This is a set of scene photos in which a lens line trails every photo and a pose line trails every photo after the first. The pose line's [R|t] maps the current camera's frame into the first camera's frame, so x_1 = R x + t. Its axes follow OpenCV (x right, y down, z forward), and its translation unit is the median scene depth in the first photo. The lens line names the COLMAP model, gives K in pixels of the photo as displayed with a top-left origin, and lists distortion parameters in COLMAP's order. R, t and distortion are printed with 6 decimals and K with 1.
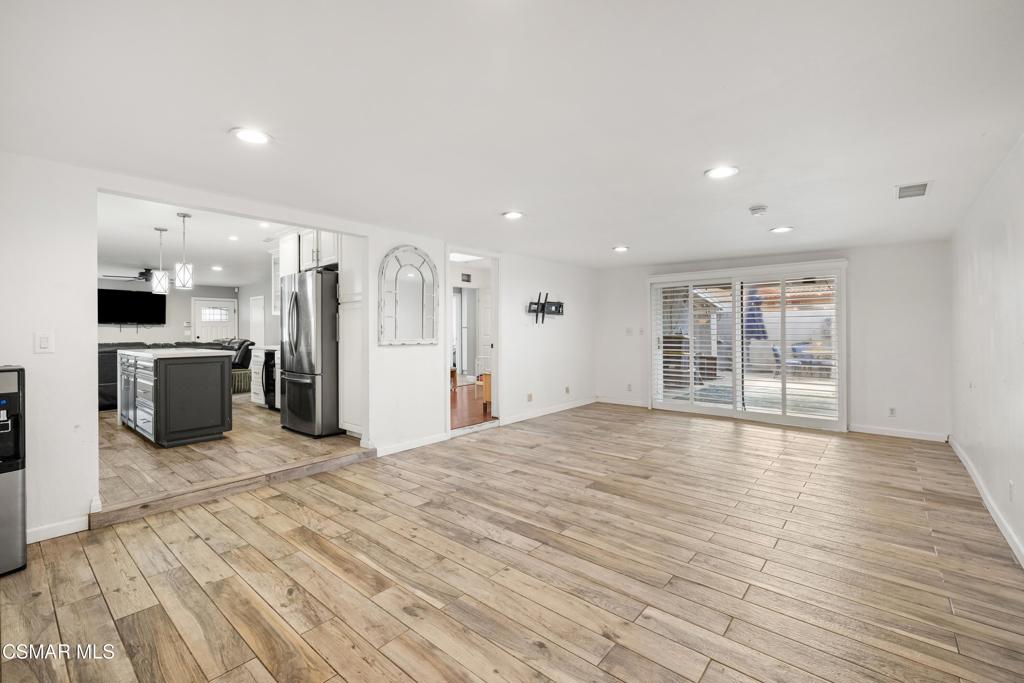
lens RADIAL K [[433.9, 0, 516.7], [0, 433.9, 333.5], [0, 0, 1]] dist [-0.000307, 0.000264]
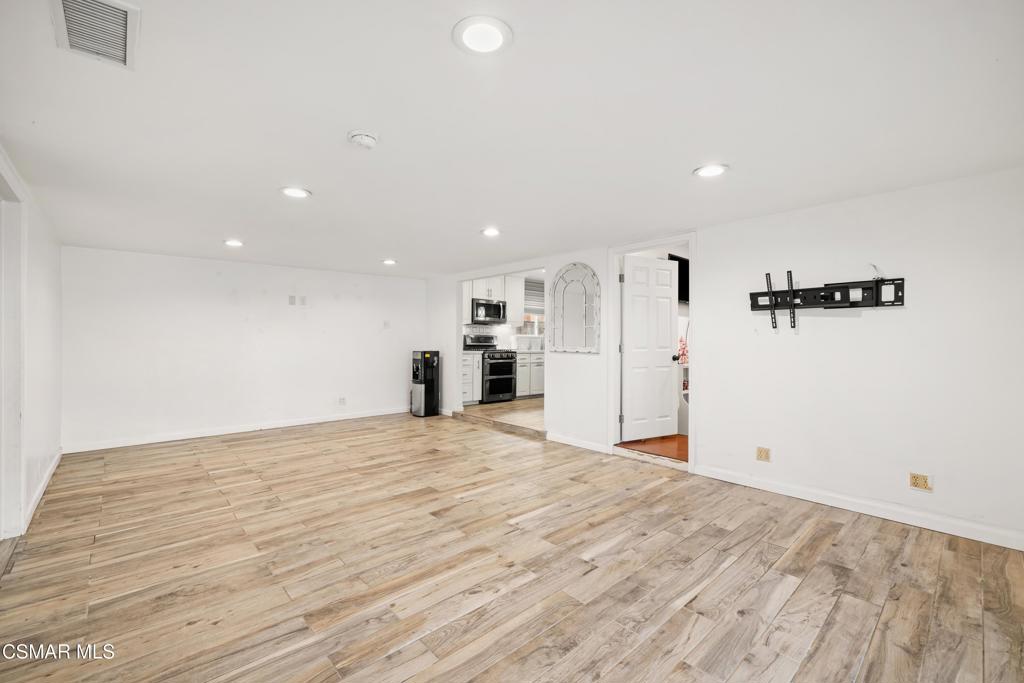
lens RADIAL K [[433.9, 0, 520.3], [0, 433.9, 339.3], [0, 0, 1]] dist [-0.000307, 0.000264]
pose [[-0.116082, 0.002133, -0.993237, 0.899371], [-0.010832, 0.999936, 0.003413, -0.009621], [0.993181, 0.011155, -0.116051, 1.015934]]
